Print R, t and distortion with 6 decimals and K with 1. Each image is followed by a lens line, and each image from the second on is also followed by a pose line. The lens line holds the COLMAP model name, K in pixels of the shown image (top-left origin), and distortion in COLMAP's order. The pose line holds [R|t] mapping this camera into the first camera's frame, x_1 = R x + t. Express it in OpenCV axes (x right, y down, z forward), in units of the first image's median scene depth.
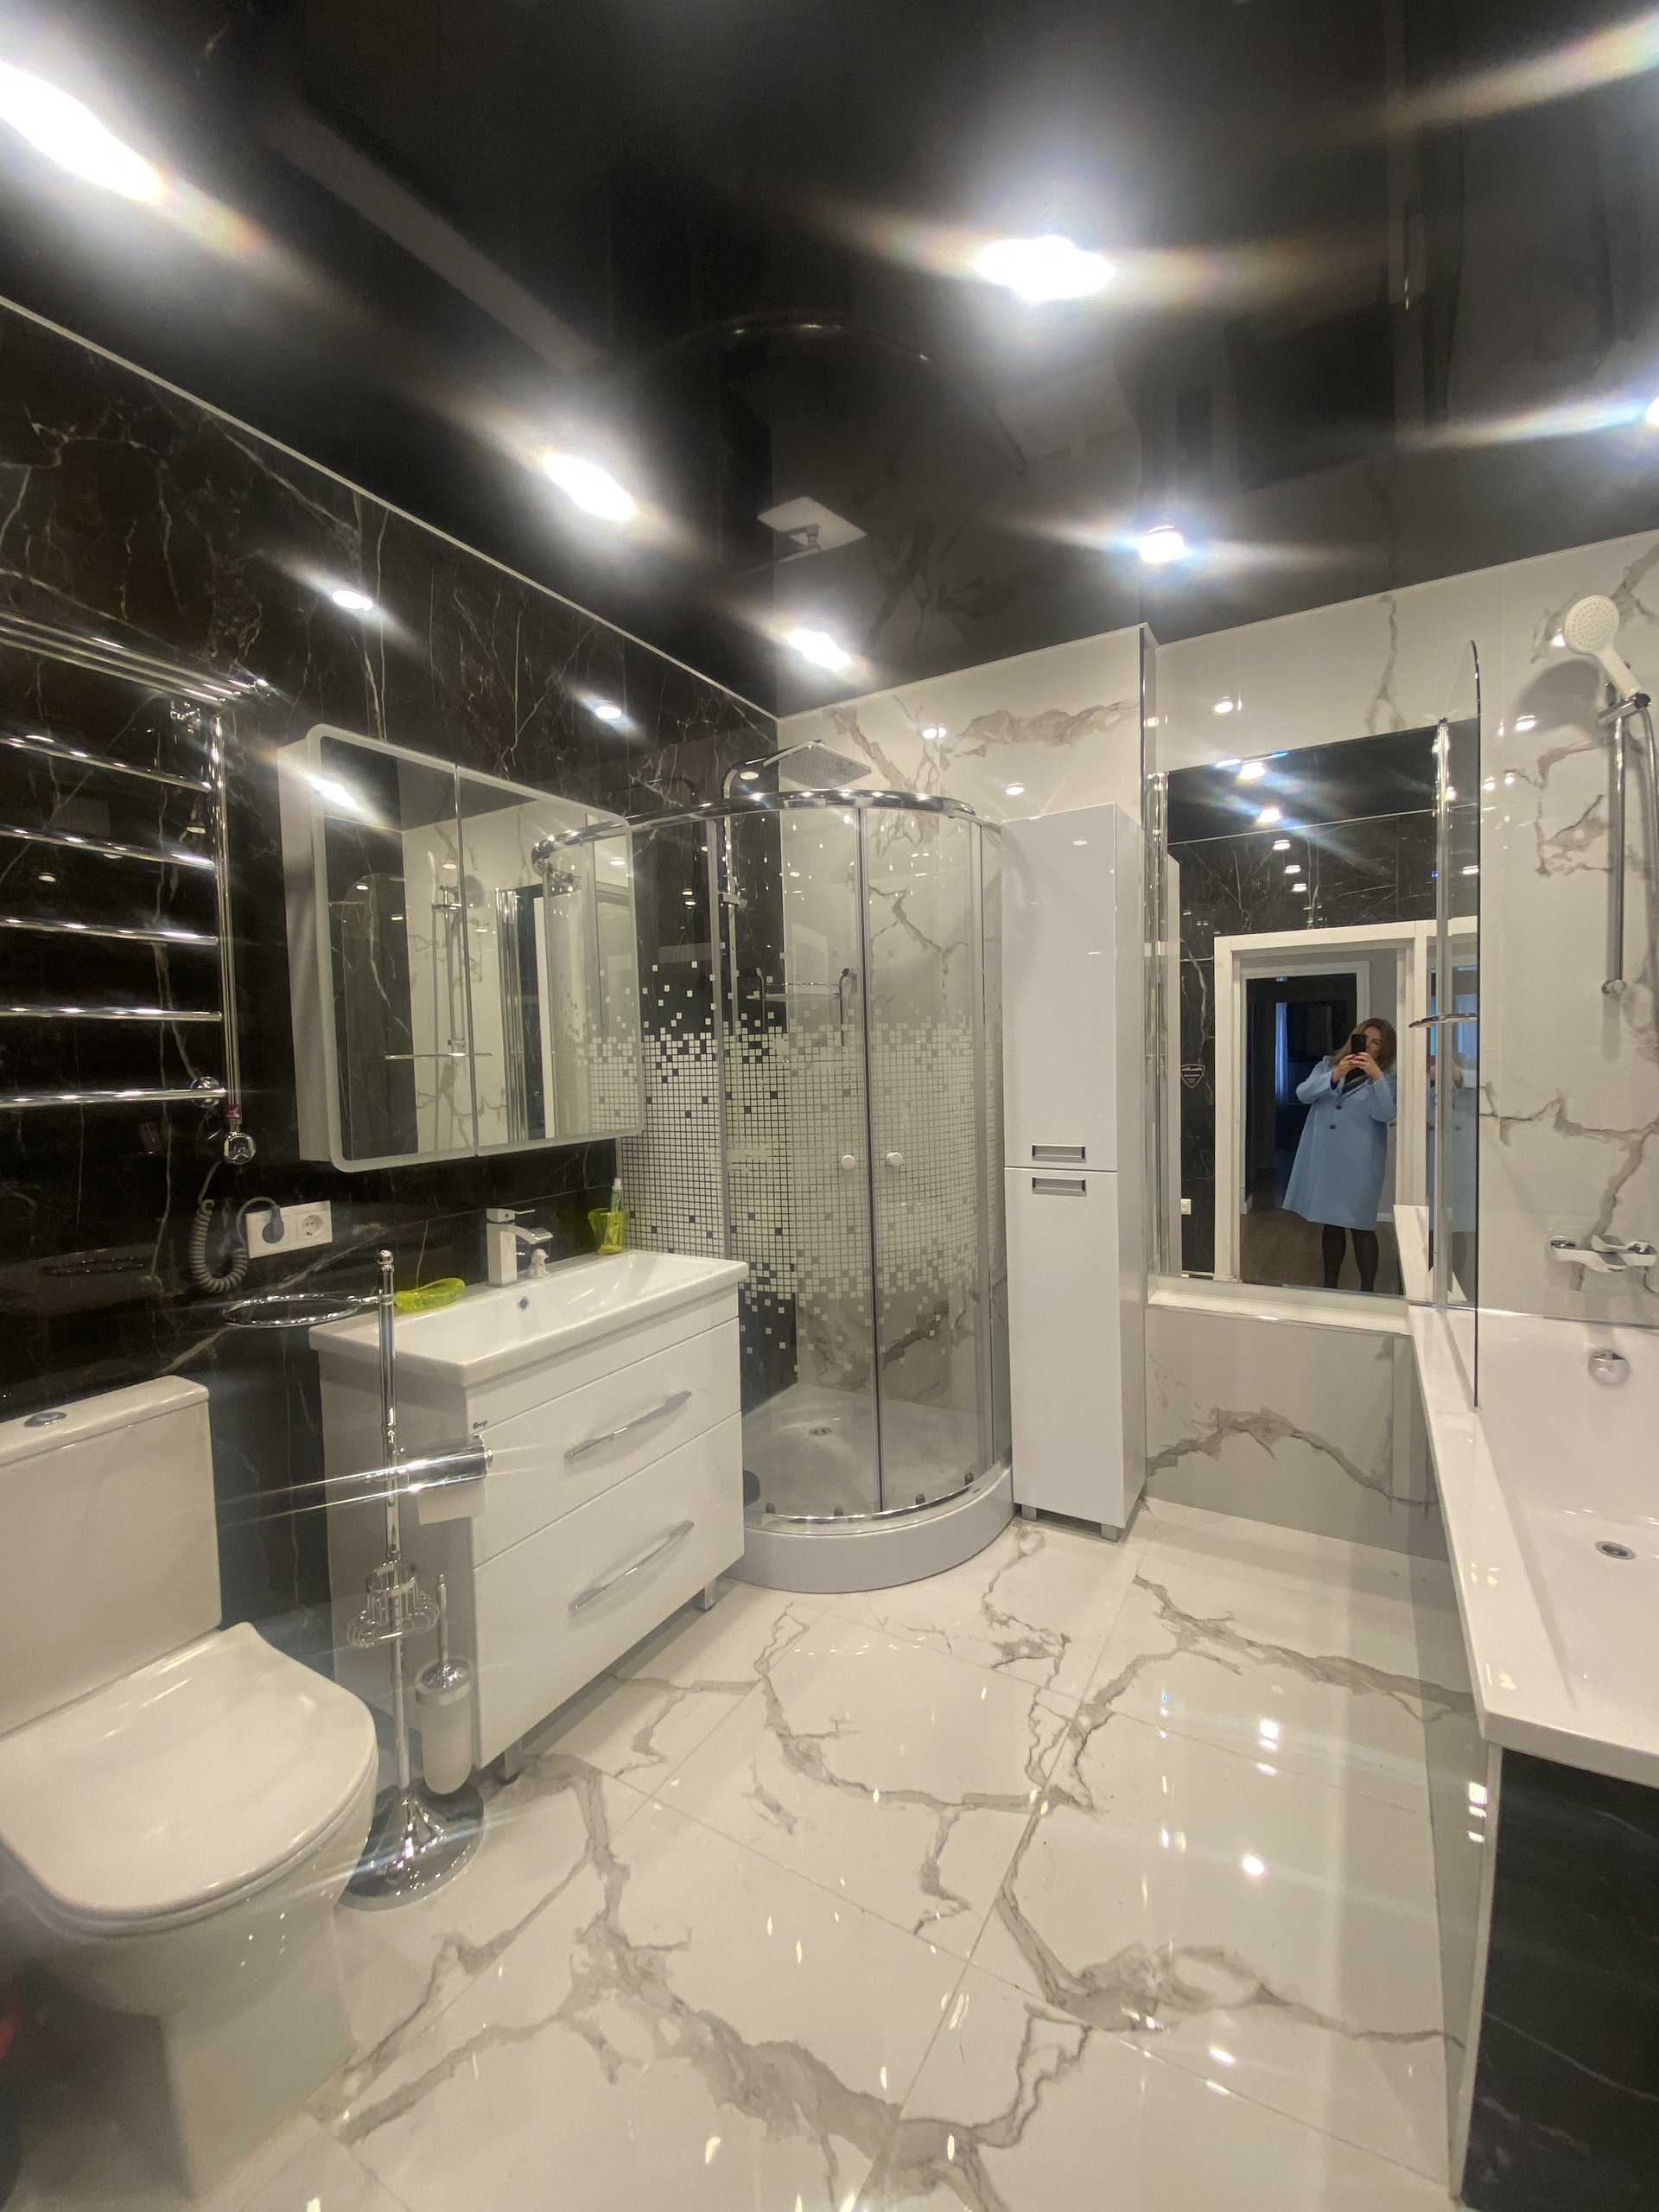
lens RADIAL K [[899.4, 0, 805.2], [0, 899.4, 1104.5], [0, 0, 1]] dist [-0.000450, -0.011783]
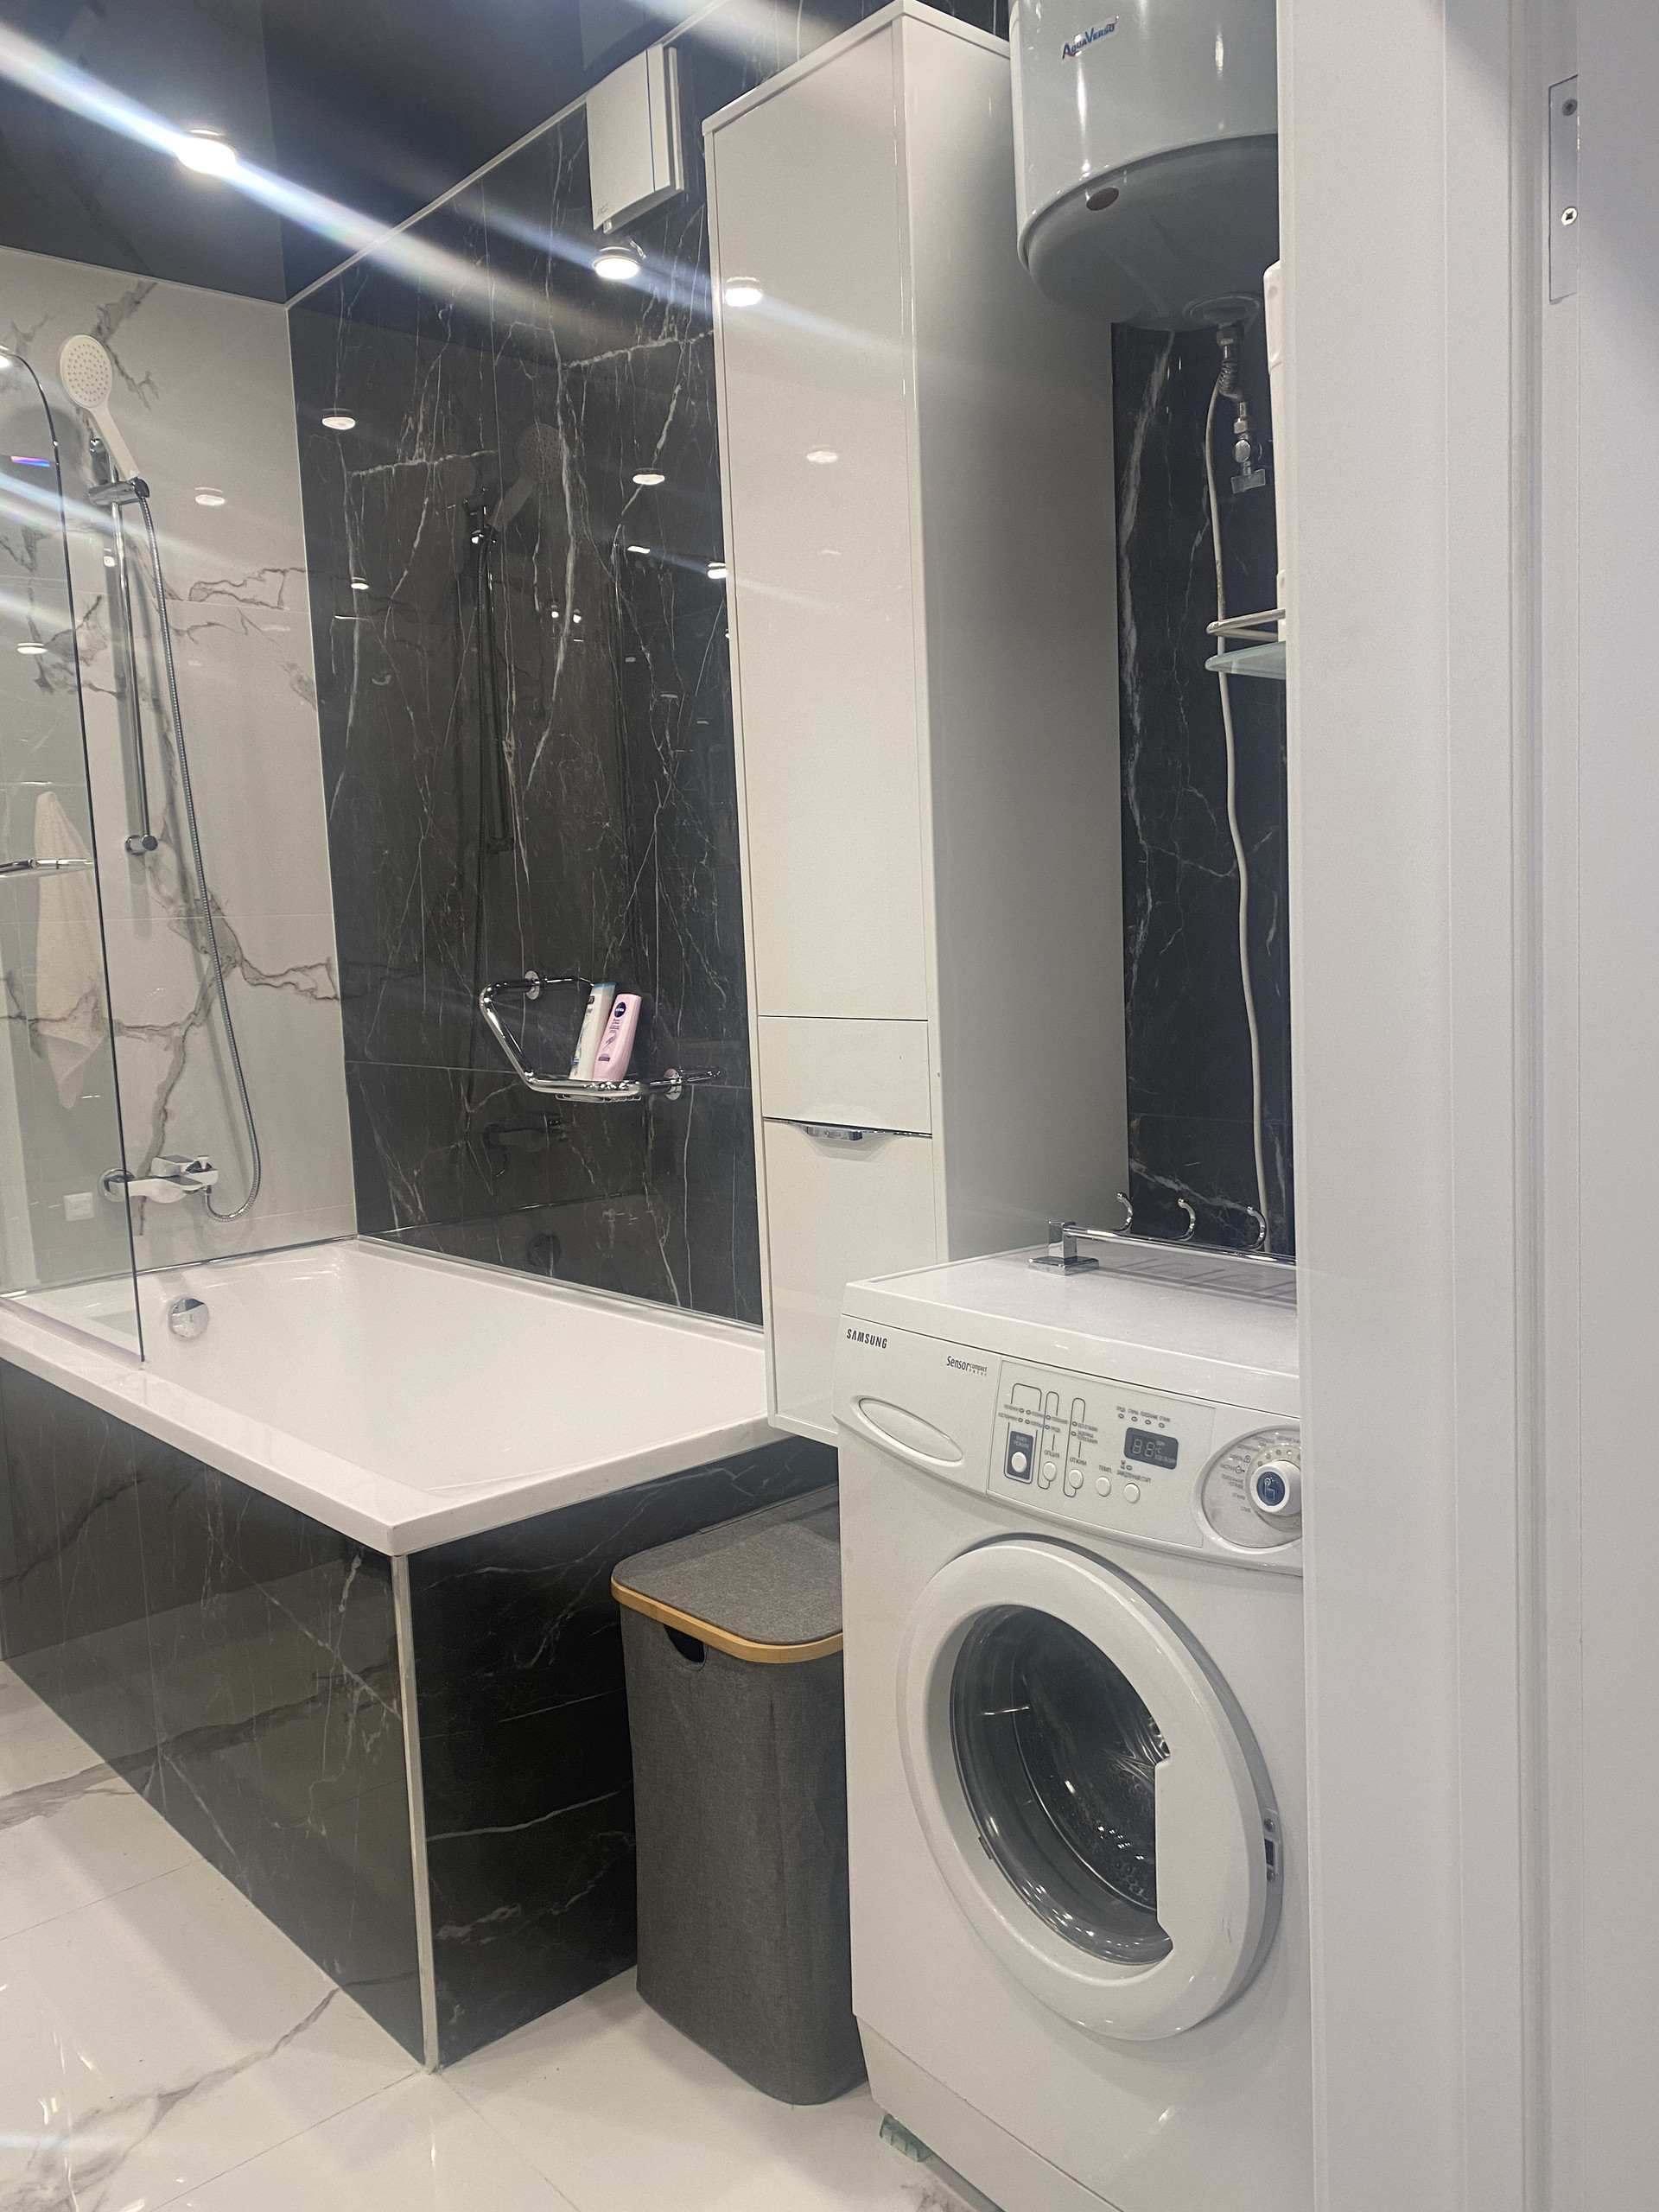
lens RADIAL K [[1669.9, 0, 829.5], [0, 1669.9, 1106.0], [0, 0, 1]] dist [0.084189, -0.124334]
pose [[0.302350, -0.087901, 0.949135, -0.354504], [0.089048, 0.993989, 0.063688, 0.058360], [-0.949028, 0.065263, 0.308360, -0.034430]]
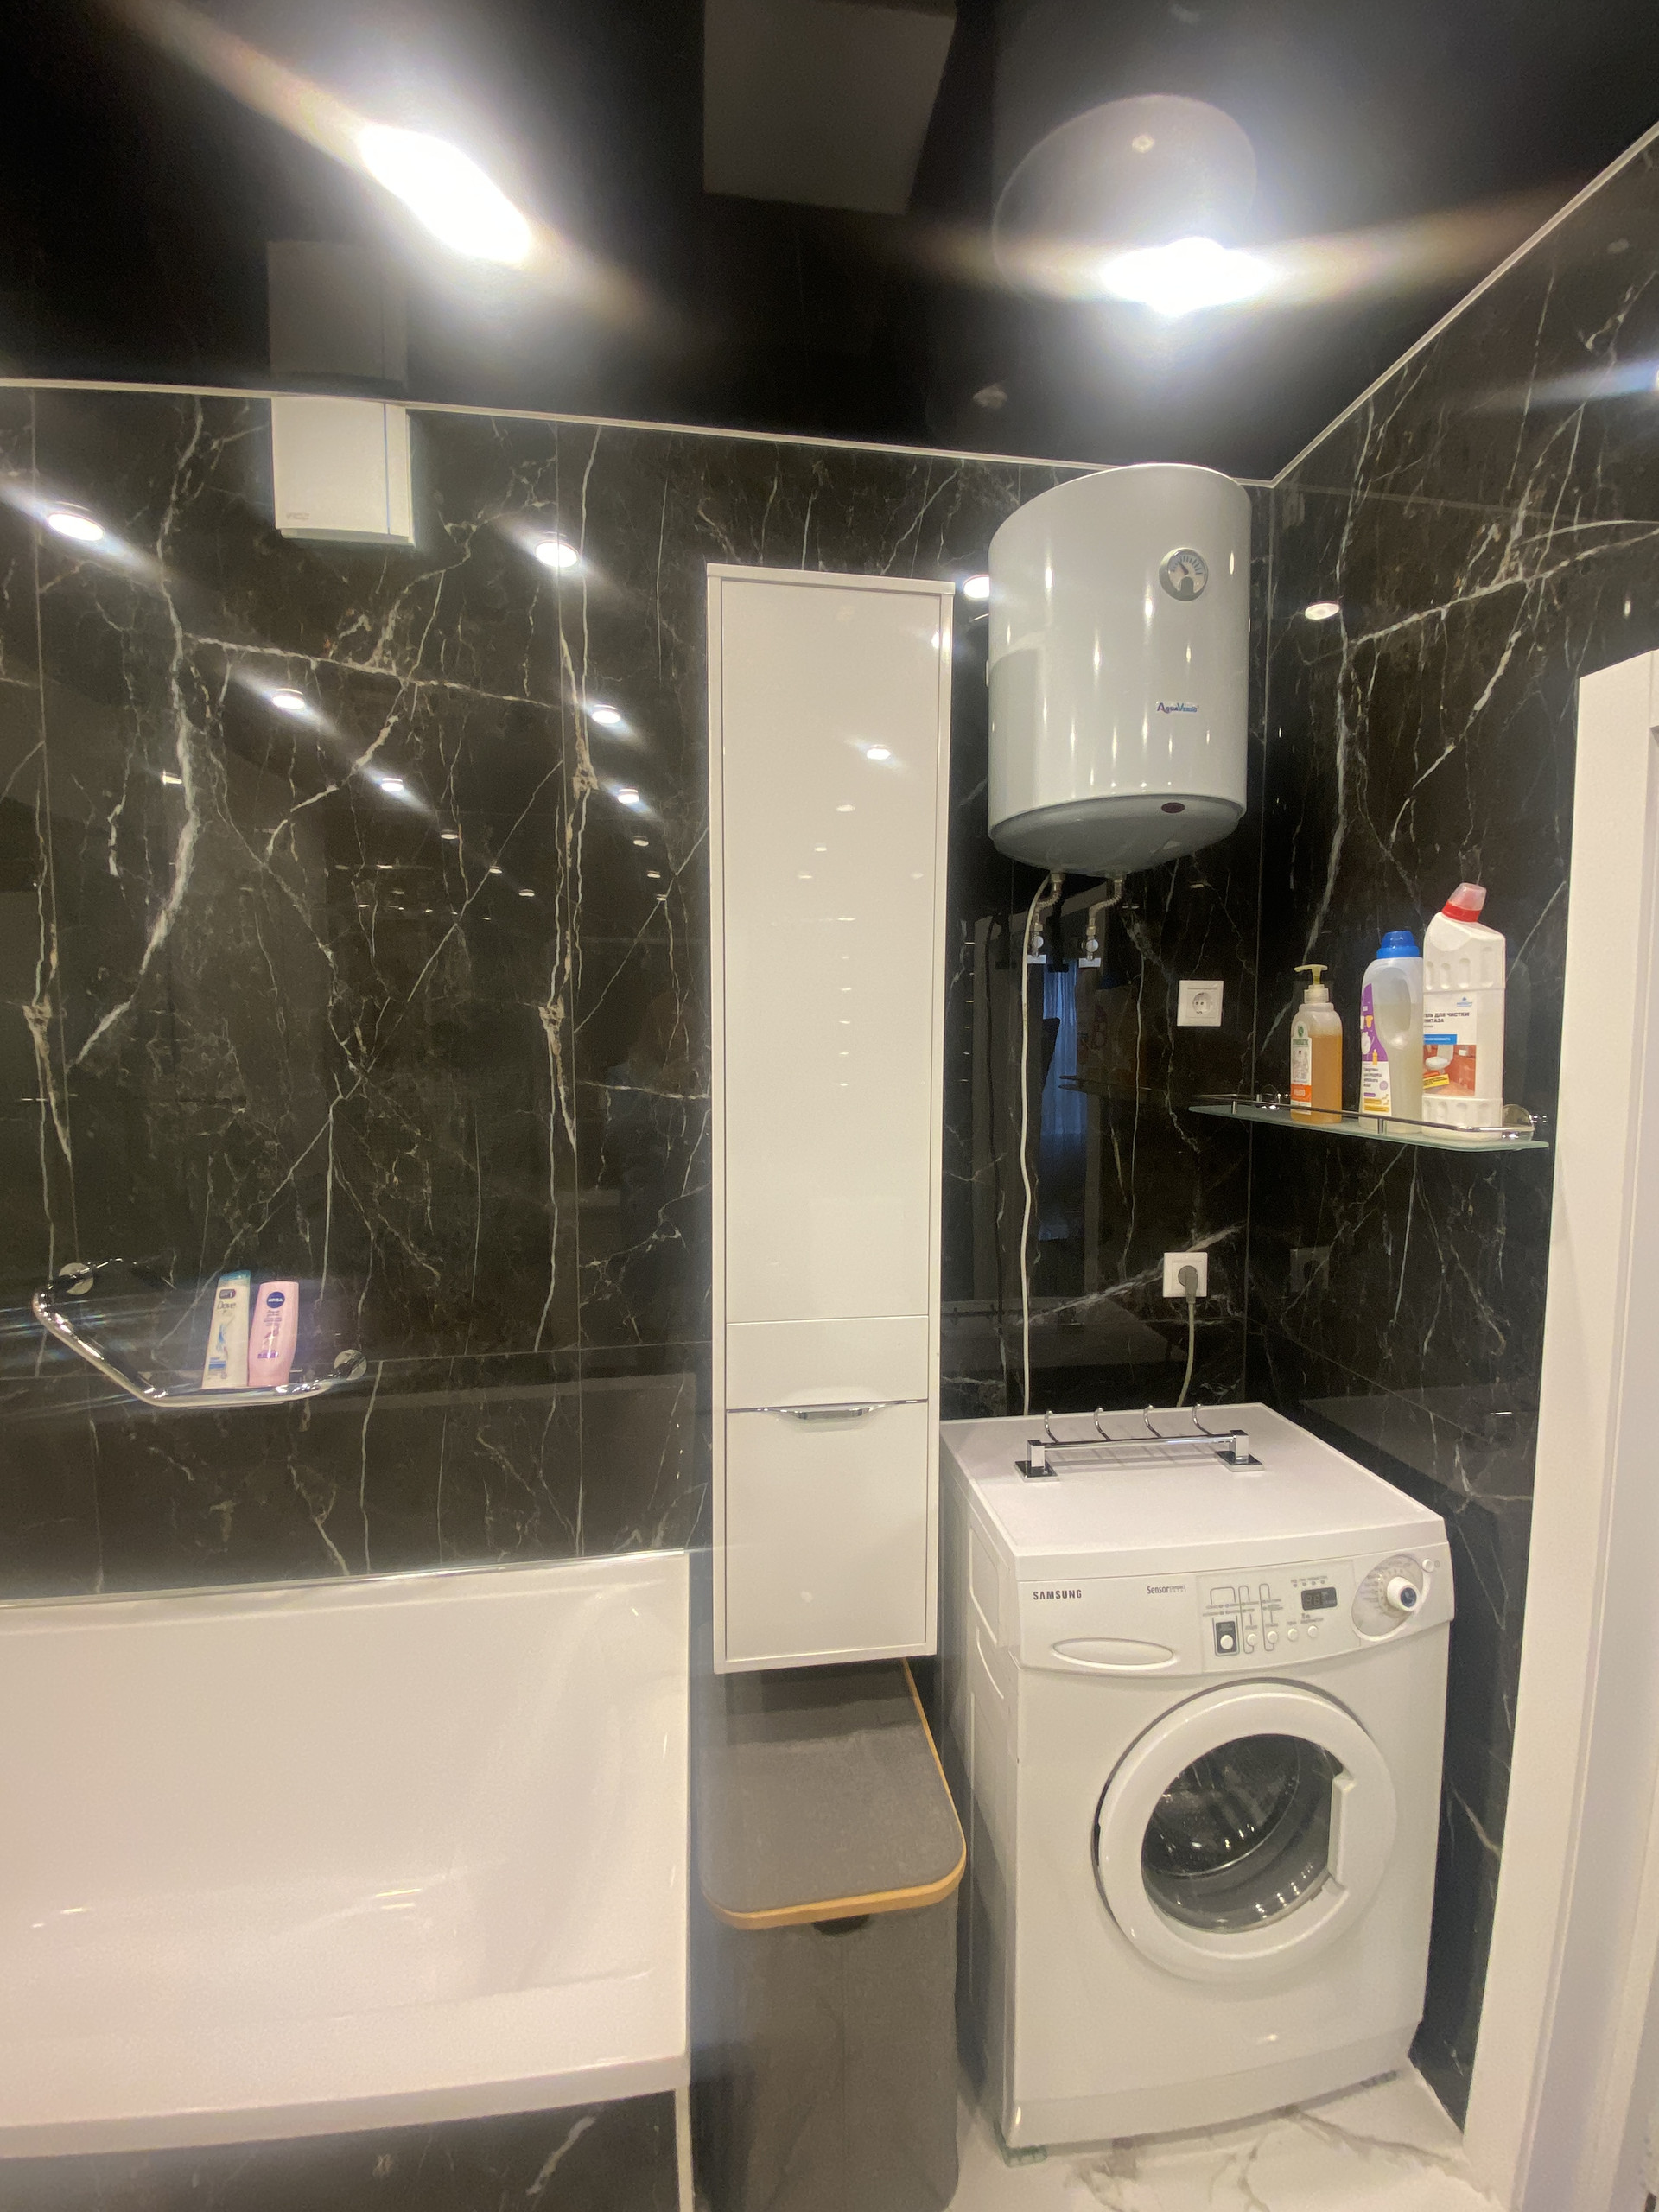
lens RADIAL K [[899.4, 0, 805.2], [0, 899.4, 1104.5], [0, 0, 1]] dist [-0.000450, -0.011783]
pose [[-0.626484, -0.032565, 0.778754, 0.036458], [0.062422, 0.993821, 0.091775, -0.122708], [-0.776931, 0.106107, -0.620581, 0.576541]]
